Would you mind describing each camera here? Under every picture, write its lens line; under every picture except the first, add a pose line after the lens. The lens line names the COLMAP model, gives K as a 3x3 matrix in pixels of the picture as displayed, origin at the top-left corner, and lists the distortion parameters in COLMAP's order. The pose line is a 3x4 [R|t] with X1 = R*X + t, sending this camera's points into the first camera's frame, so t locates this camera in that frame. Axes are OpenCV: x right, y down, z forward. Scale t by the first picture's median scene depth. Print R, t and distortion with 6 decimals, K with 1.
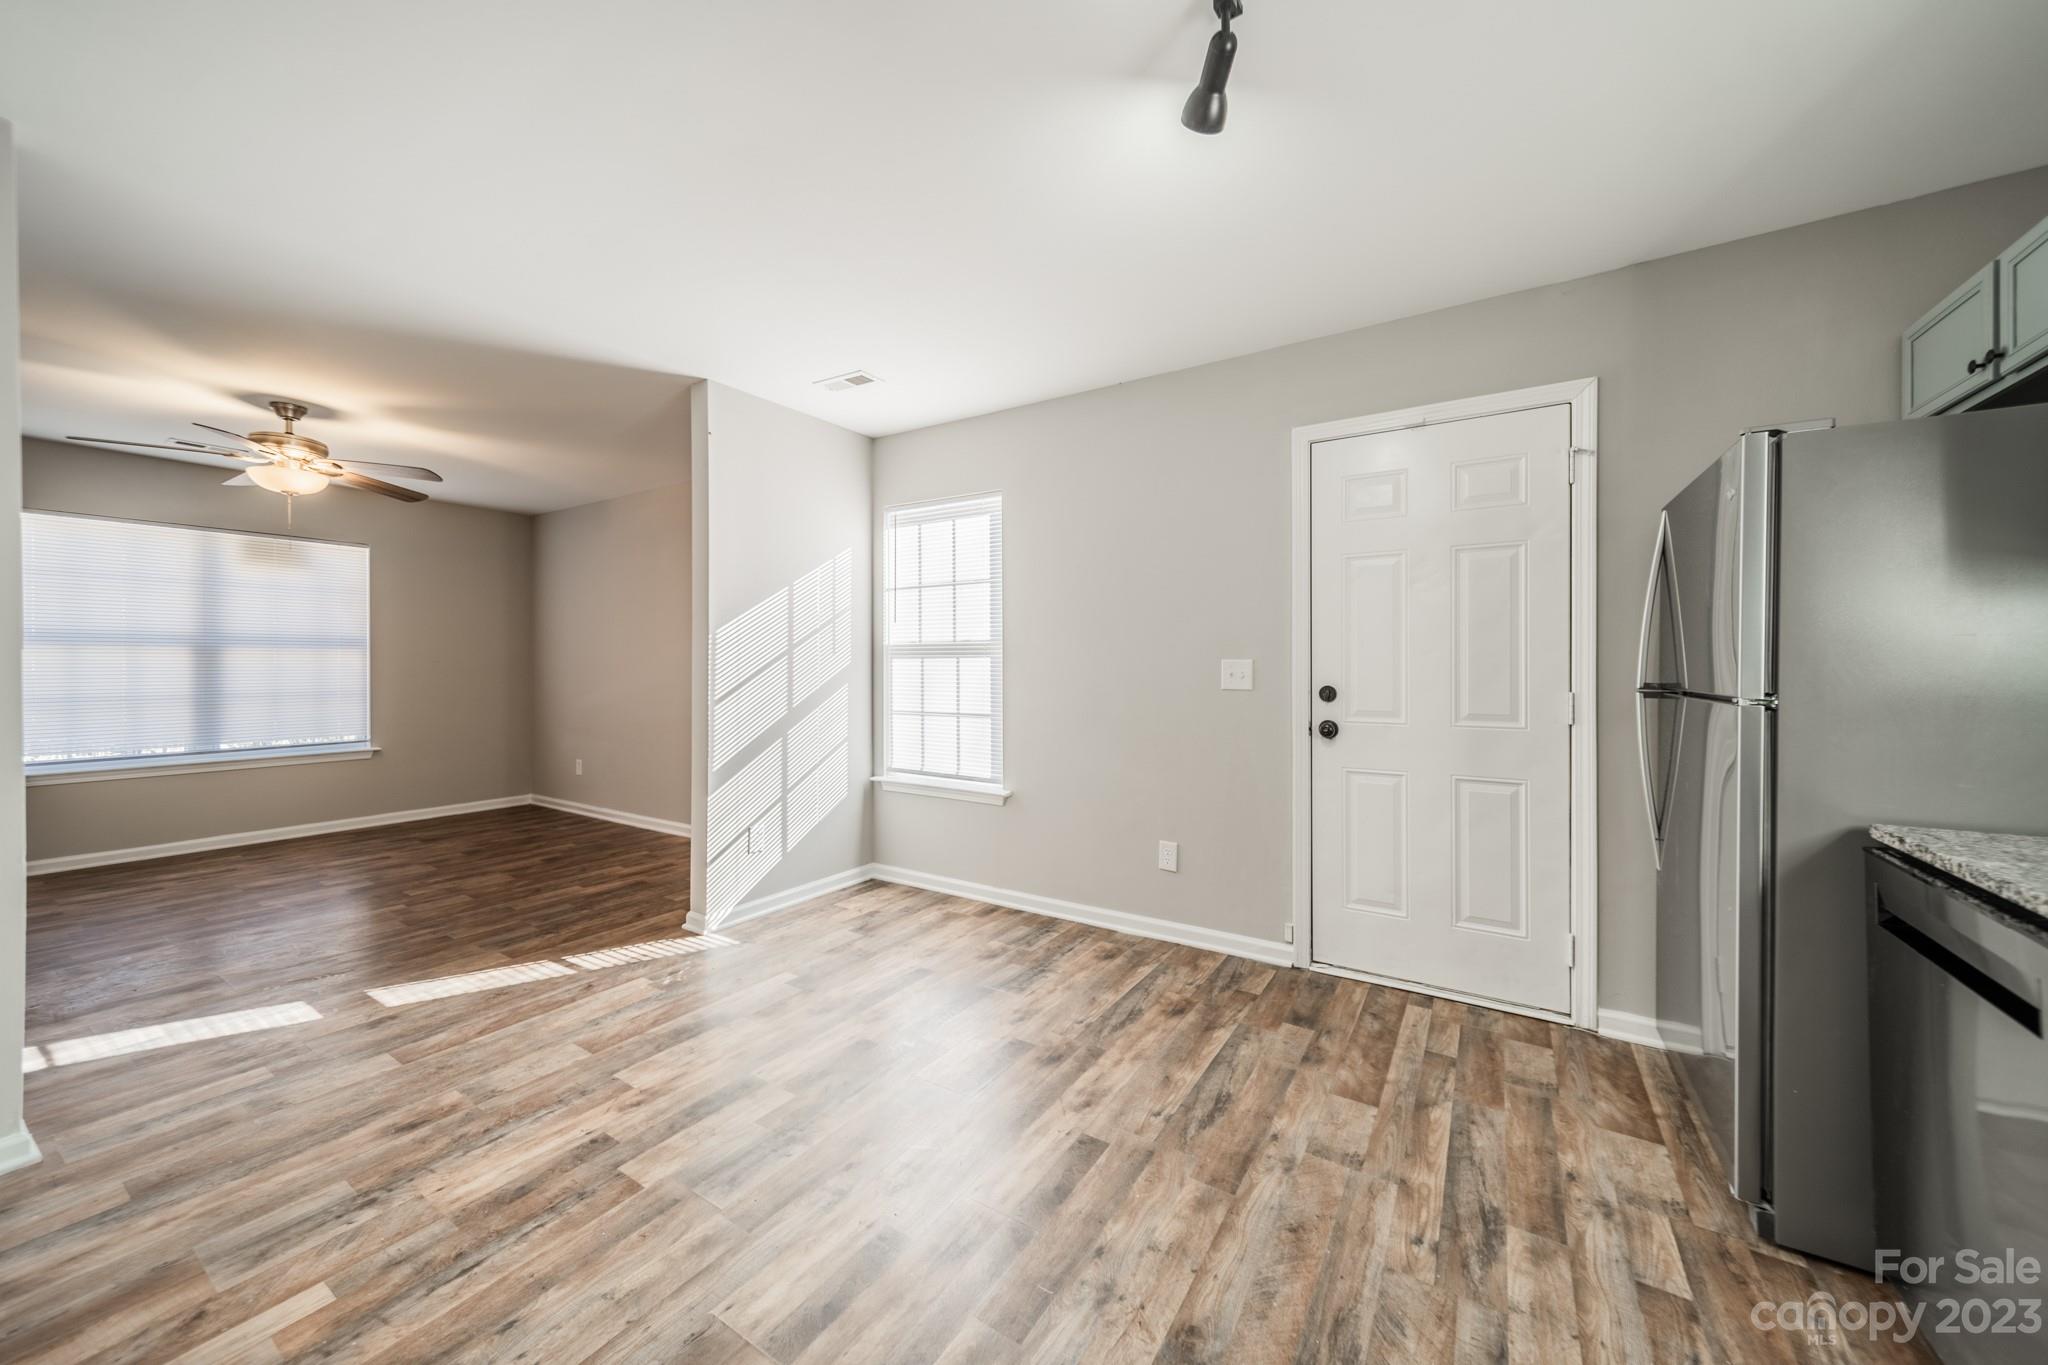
lens RADIAL K [[735.9, 0, 1027.7], [0, 735.9, 668.8], [0, 0, 1]] dist [0.006932, -0.000098]
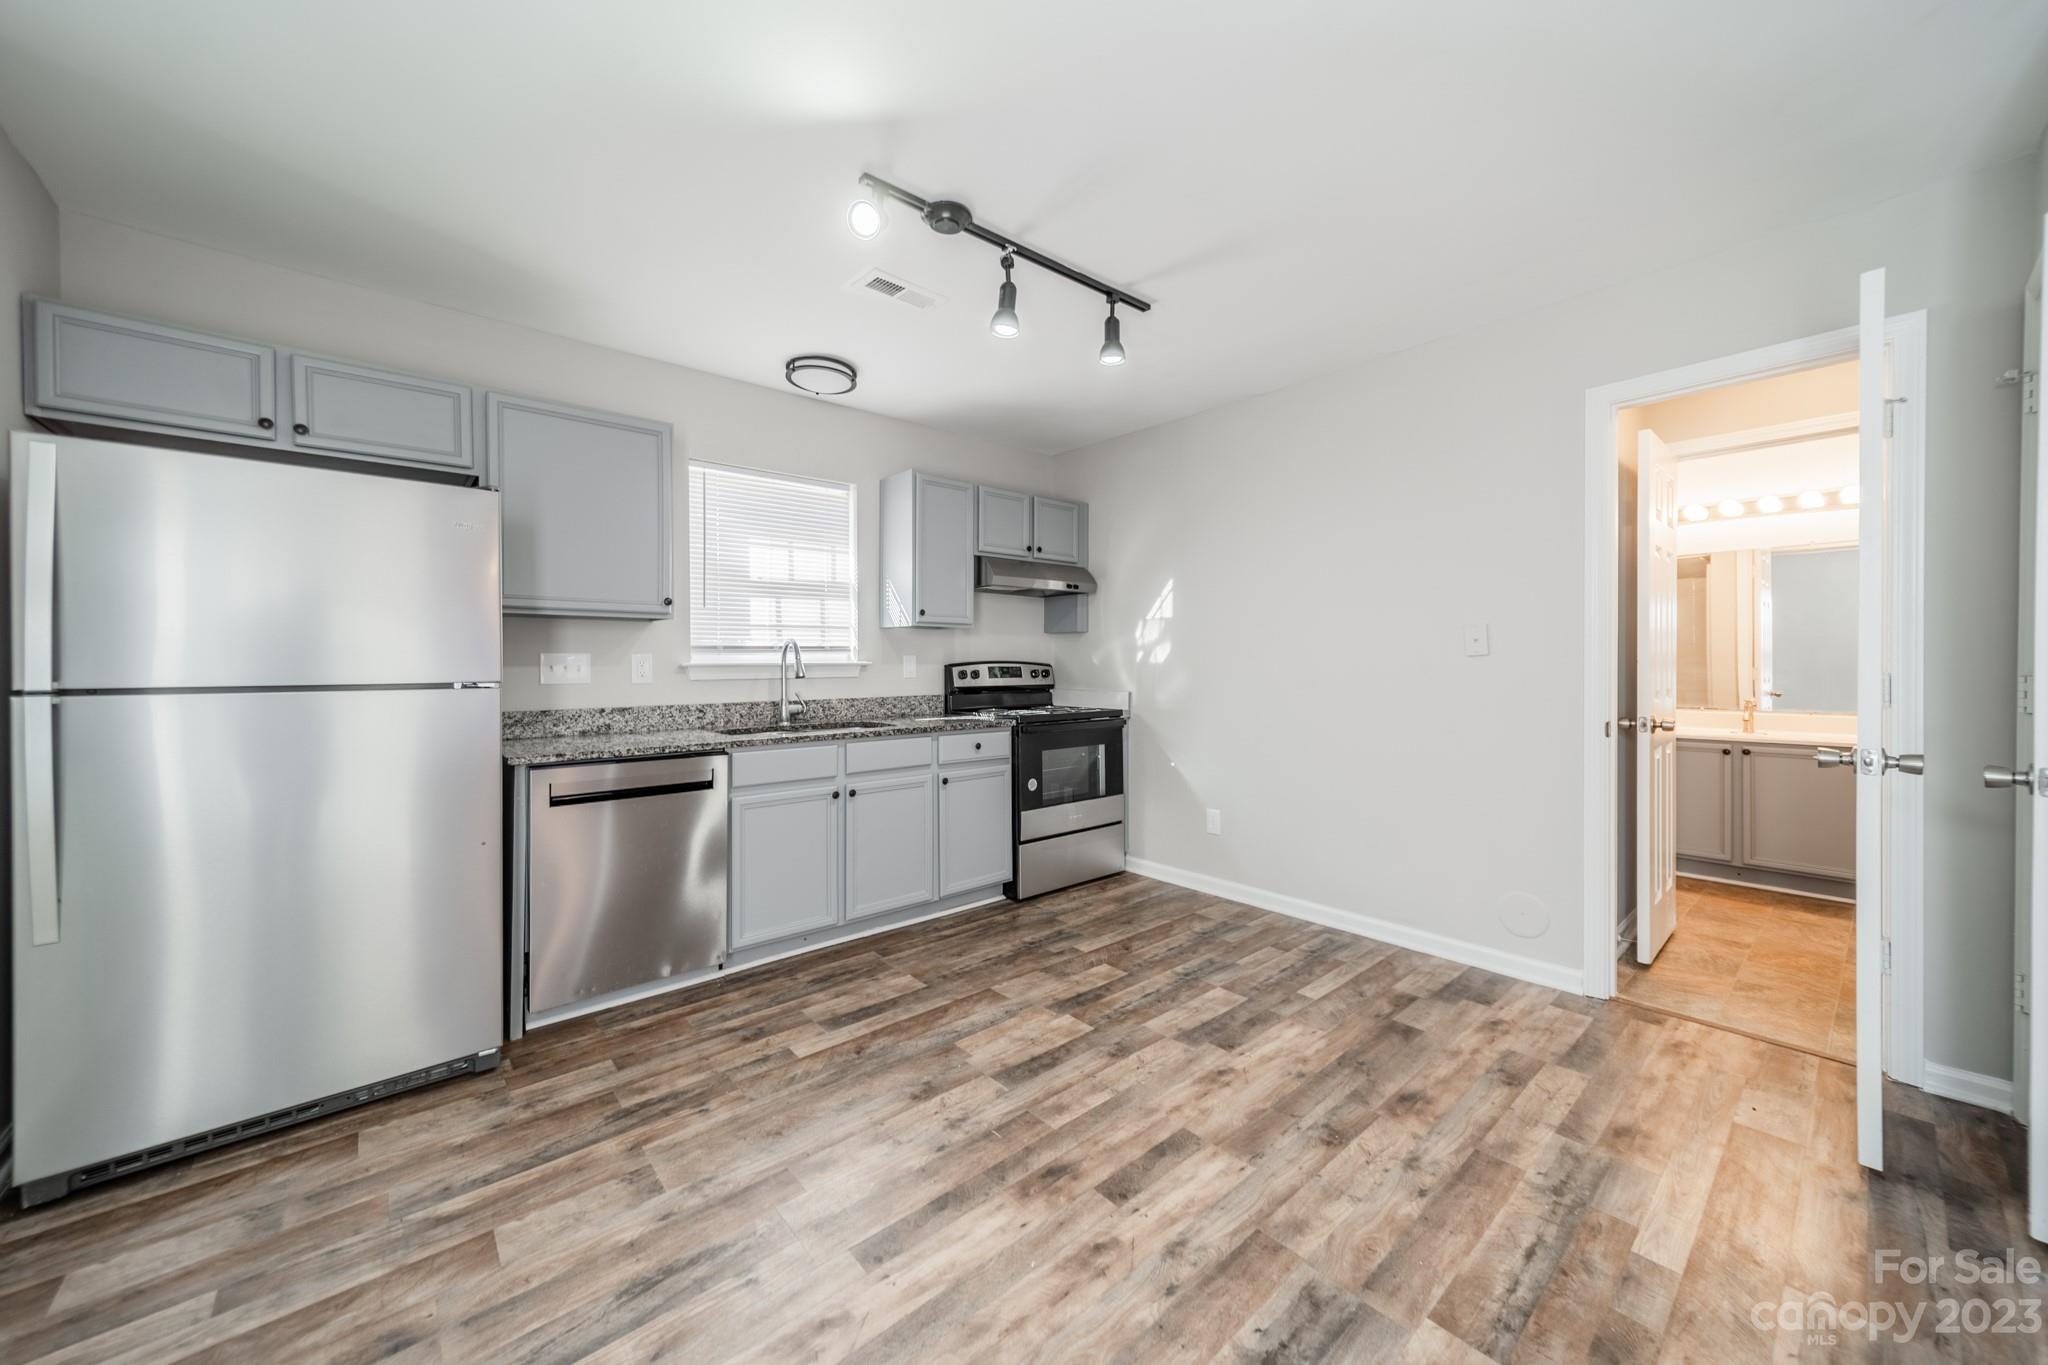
lens RADIAL K [[735.9, 0, 1027.7], [0, 735.9, 668.8], [0, 0, 1]] dist [0.006932, -0.000098]
pose [[-0.960452, -0.001035, 0.278444, -0.252201], [0.002728, 0.999910, 0.013127, -0.000705], [-0.278432, 0.013367, -0.960363, 1.433015]]
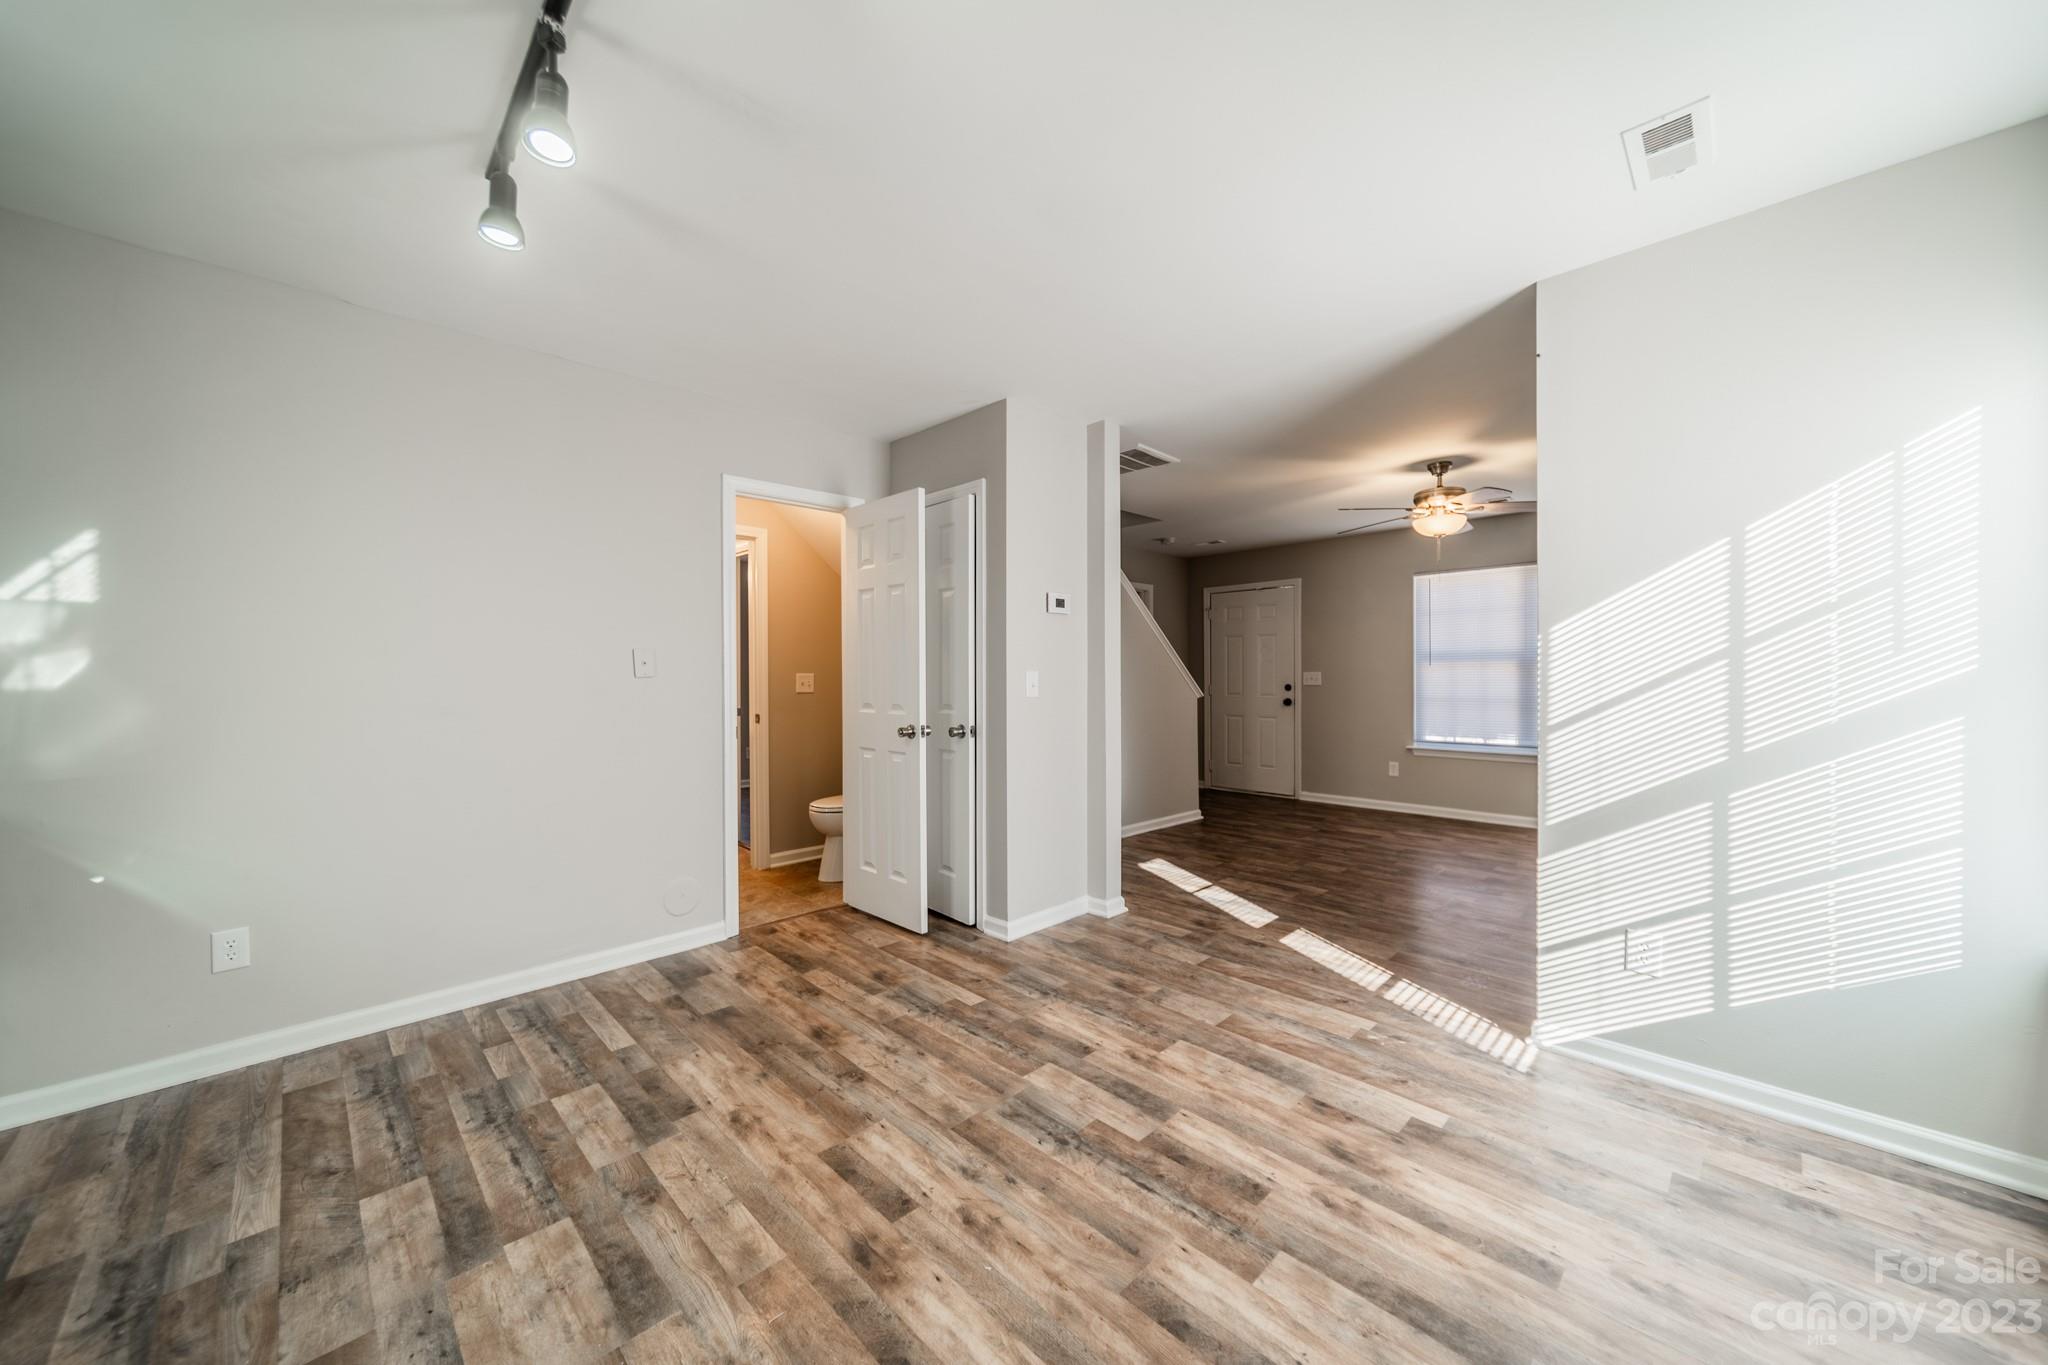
lens RADIAL K [[737.5, 0, 1014.1], [0, 737.5, 678.9], [0, 0, 1]] dist [0.008383, -0.000135]
pose [[-0.225630, 0.003924, -0.974205, 0.584401], [-0.000750, 0.999991, 0.004202, -0.007721], [0.974213, 0.001679, -0.225625, 0.982760]]
